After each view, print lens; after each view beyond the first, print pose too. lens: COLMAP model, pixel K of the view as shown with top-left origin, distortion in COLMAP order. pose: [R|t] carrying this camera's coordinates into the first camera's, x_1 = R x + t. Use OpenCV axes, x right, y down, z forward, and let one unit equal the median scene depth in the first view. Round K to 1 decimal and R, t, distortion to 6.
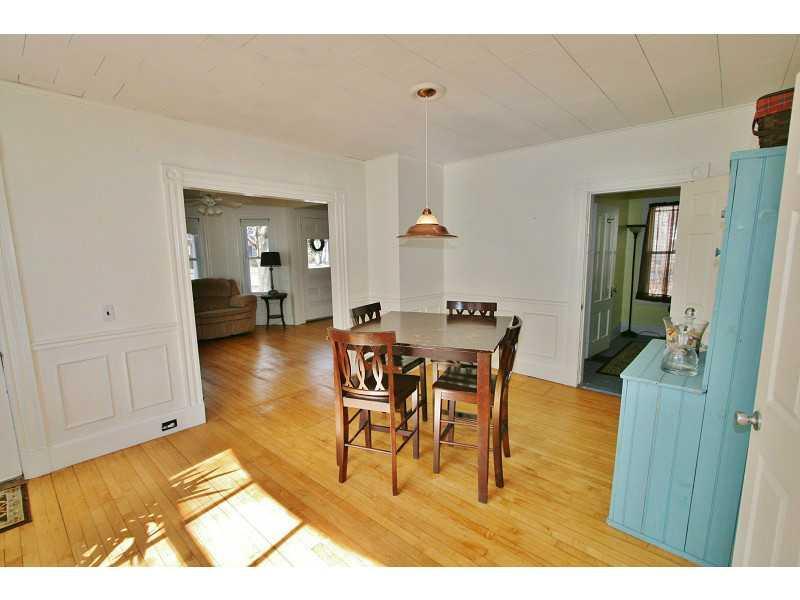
lens RADIAL K [[361.5, 0, 400.0], [0, 361.5, 300.0], [0, 0, 1]] dist [-0.038366, -0.000233]
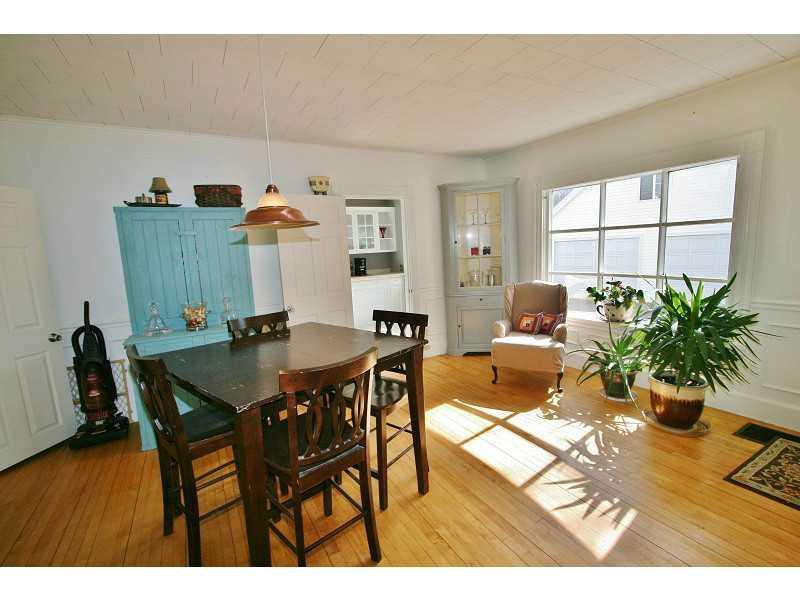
lens RADIAL K [[361.5, 0, 400.0], [0, 361.5, 300.0], [0, 0, 1]] dist [-0.038366, -0.000233]
pose [[-0.948004, 0.003895, 0.318235, -0.433125], [0.092996, 0.959675, 0.265284, -0.224457], [-0.304369, 0.281085, -0.910138, 1.880162]]
